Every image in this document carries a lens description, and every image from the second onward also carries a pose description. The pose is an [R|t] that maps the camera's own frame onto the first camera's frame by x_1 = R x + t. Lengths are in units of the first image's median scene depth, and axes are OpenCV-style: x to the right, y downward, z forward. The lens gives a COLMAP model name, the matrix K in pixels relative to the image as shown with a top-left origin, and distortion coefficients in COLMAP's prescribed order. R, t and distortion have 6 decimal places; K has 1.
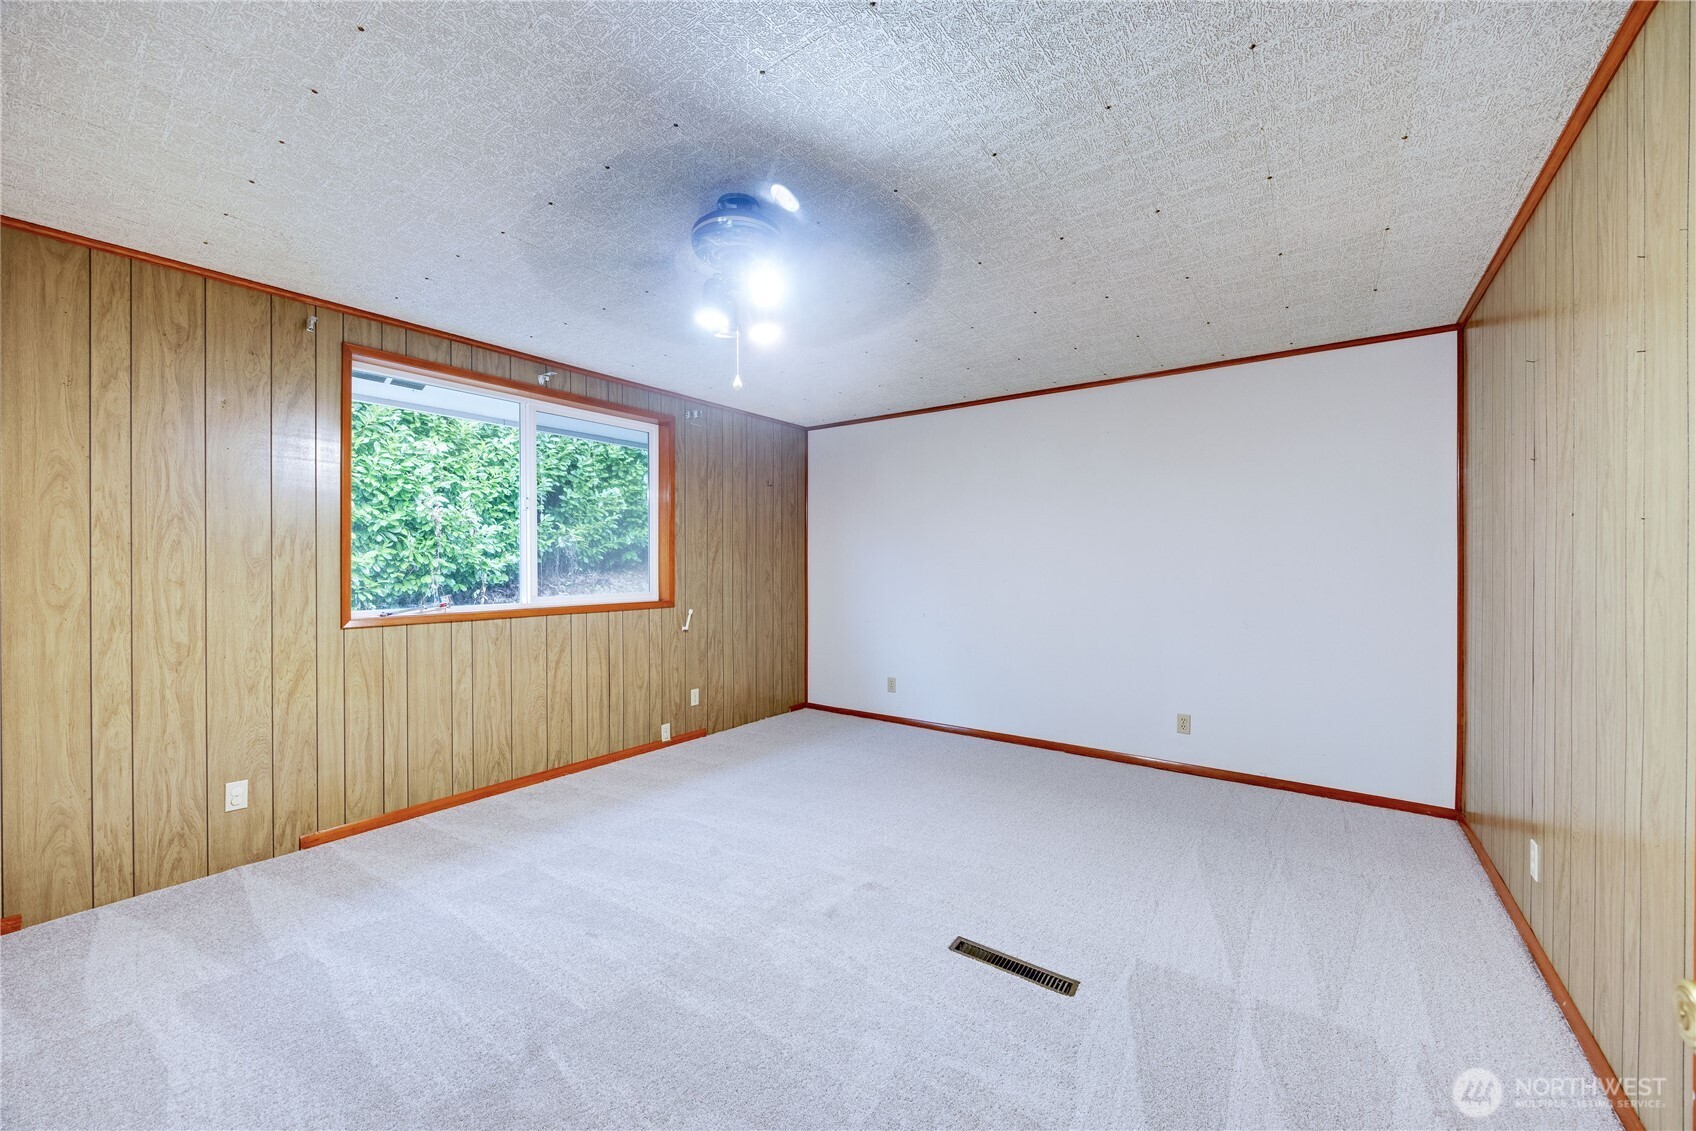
lens RADIAL K [[662.2, 0, 869.9], [0, 662.2, 566.6], [0, 0, 1]] dist [-0.000394, -0.000154]
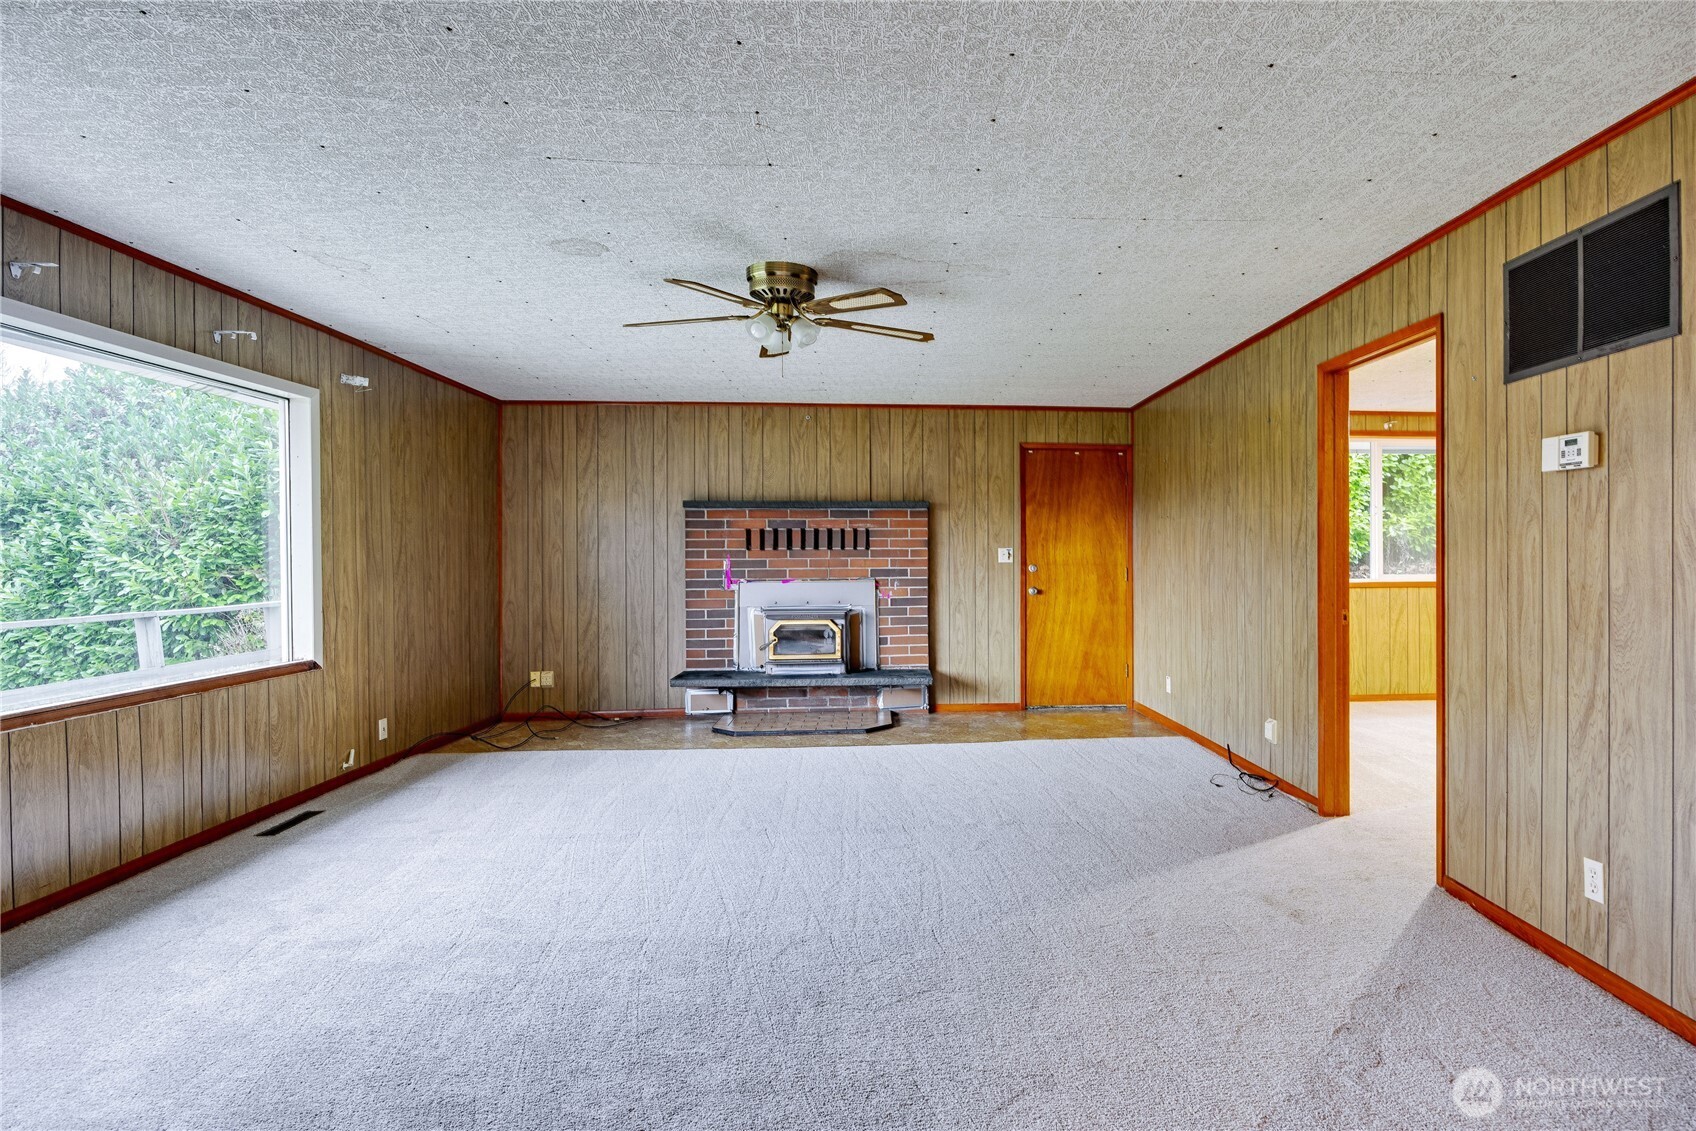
lens RADIAL K [[861.5, 0, 908.8], [0, 861.5, 561.4], [0, 0, 1]] dist [-0.000349, -0.000113]
pose [[0.591210, 0.002761, -0.806513, 0.166195], [0.001820, 0.999987, 0.004757, 0.001899], [0.806516, -0.004280, 0.591197, -0.390714]]
